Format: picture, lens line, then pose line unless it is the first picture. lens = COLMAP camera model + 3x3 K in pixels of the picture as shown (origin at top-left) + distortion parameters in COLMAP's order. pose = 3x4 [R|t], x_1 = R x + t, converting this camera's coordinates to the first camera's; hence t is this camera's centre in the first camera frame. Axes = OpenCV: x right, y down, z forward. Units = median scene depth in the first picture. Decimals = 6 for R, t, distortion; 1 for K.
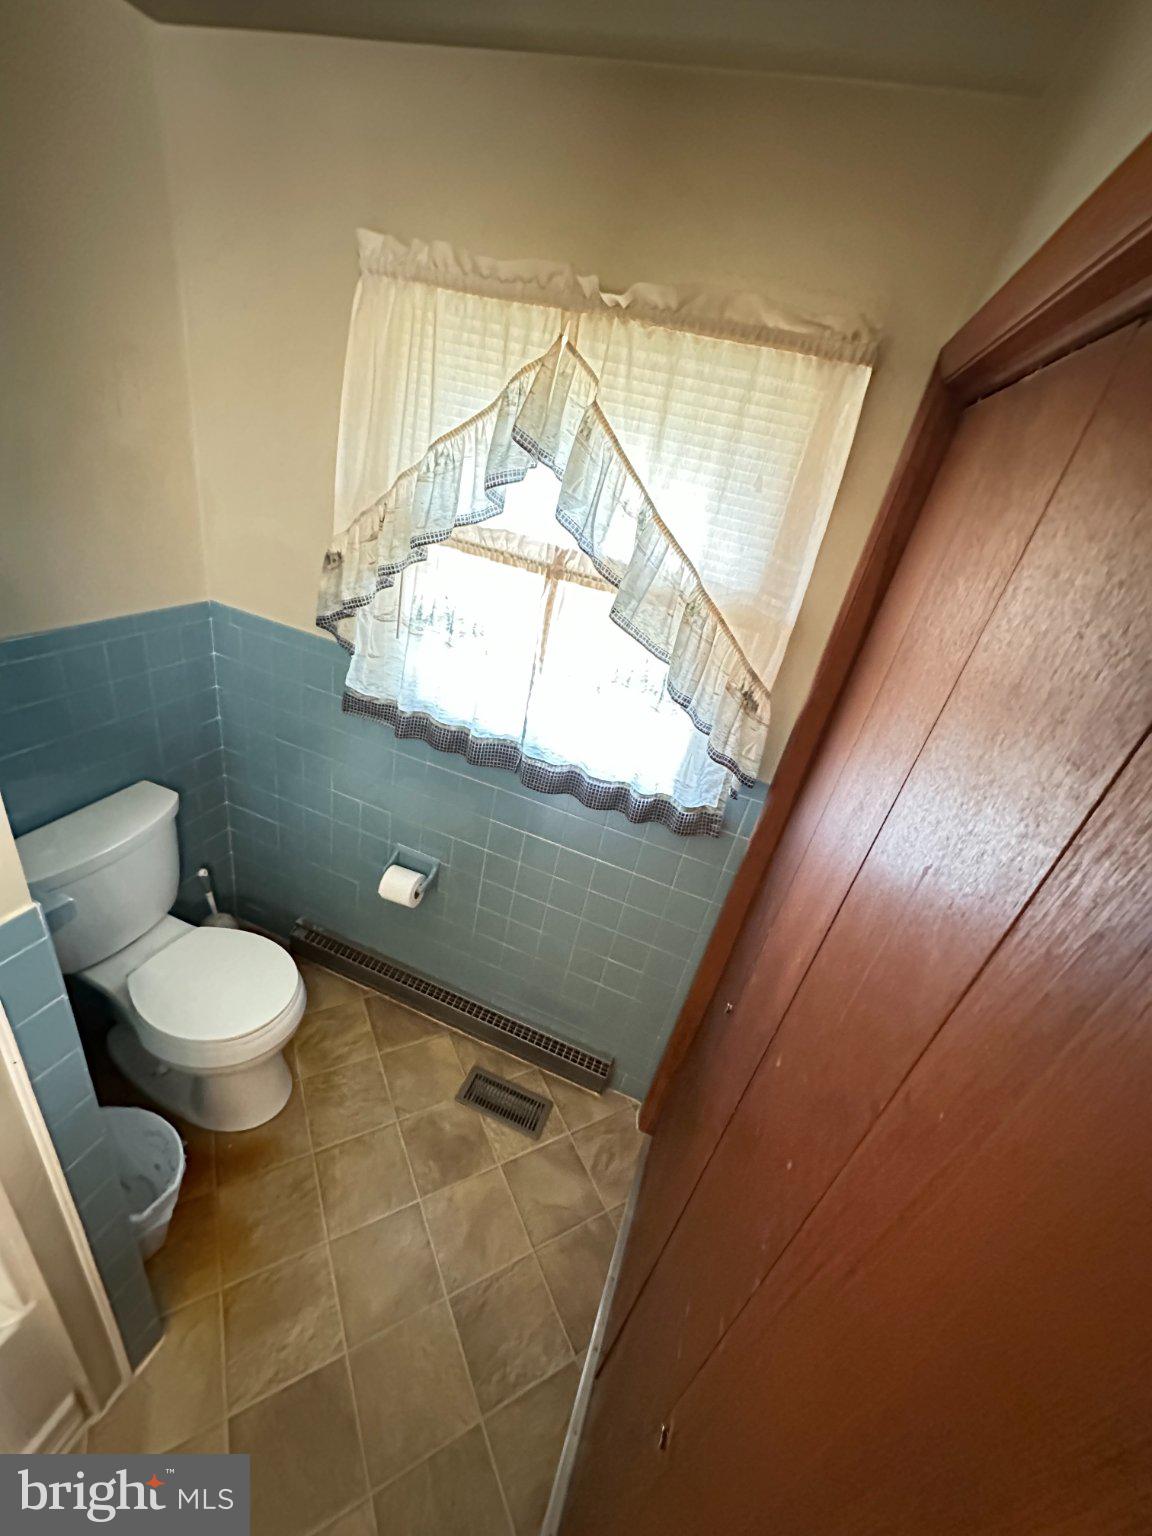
lens RADIAL K [[614.8, 0, 572.3], [0, 614.8, 768.0], [0, 0, 1]] dist [-0.005236, 0.001381]
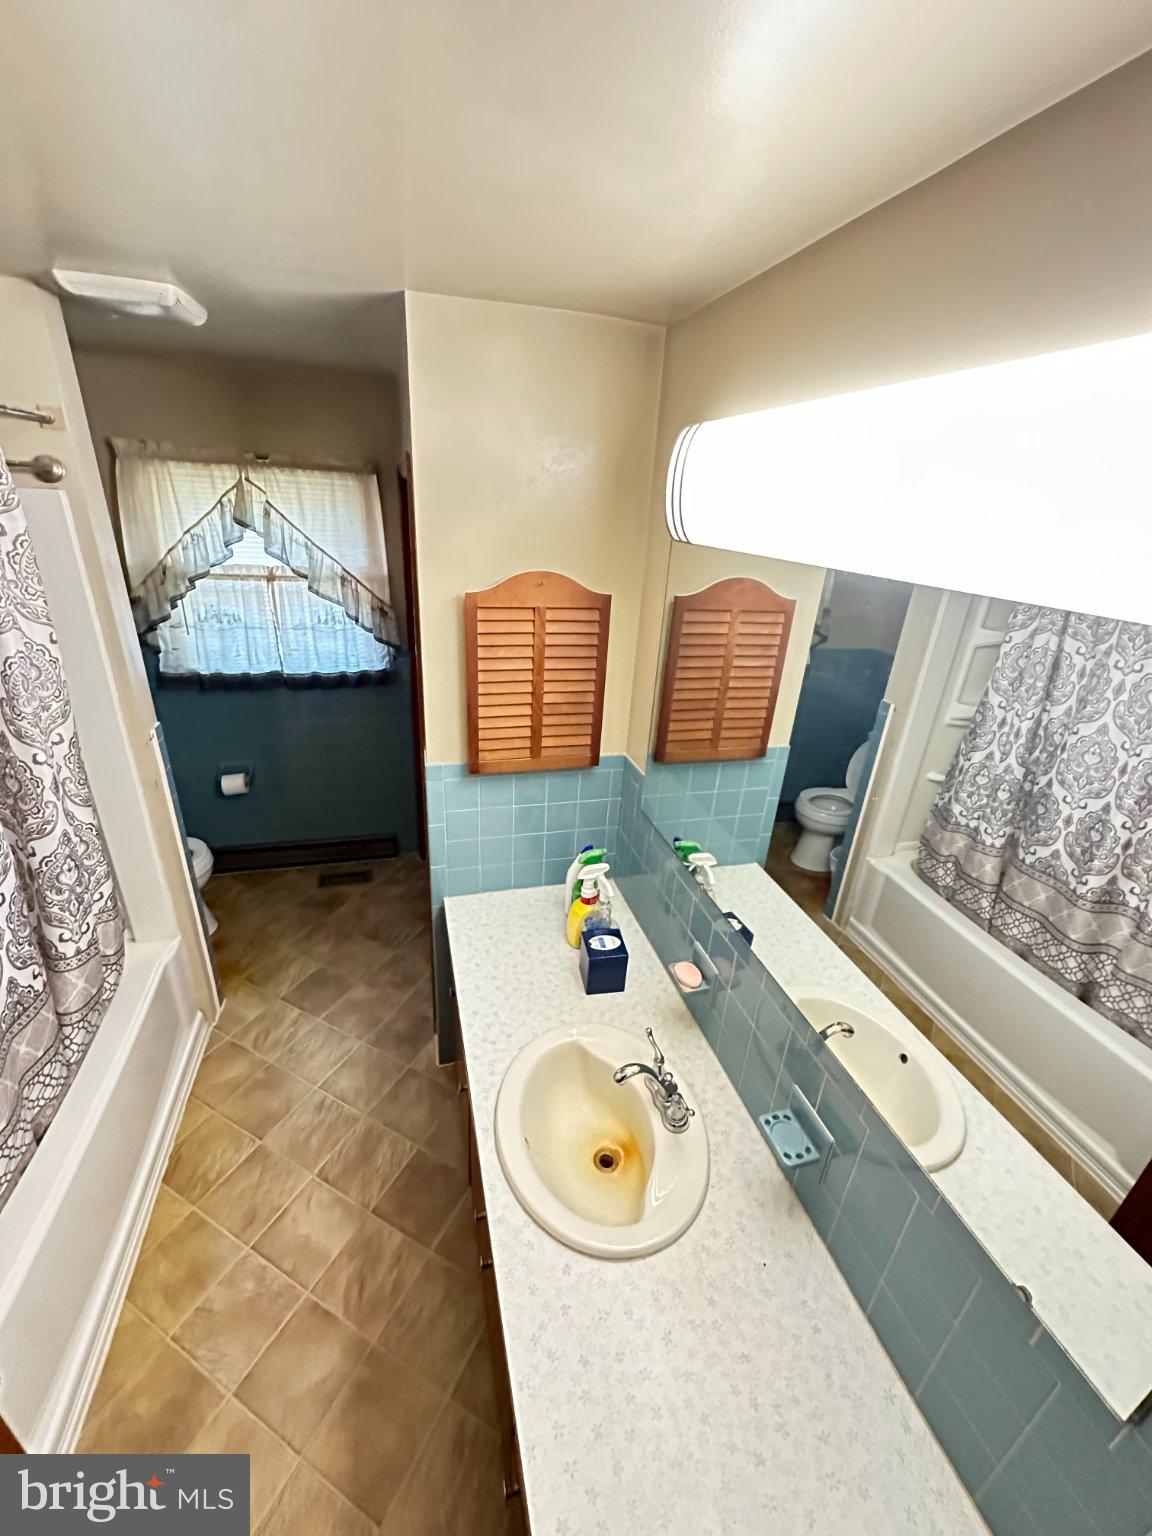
lens RADIAL K [[614.8, 0, 574.2], [0, 614.8, 766.6], [0, 0, 1]] dist [-0.005236, 0.001381]
pose [[0.809443, -0.363349, 0.461280, -0.354679], [0.362786, 0.927149, 0.093703, 0.412896], [-0.461722, 0.091498, 0.882293, -1.145917]]
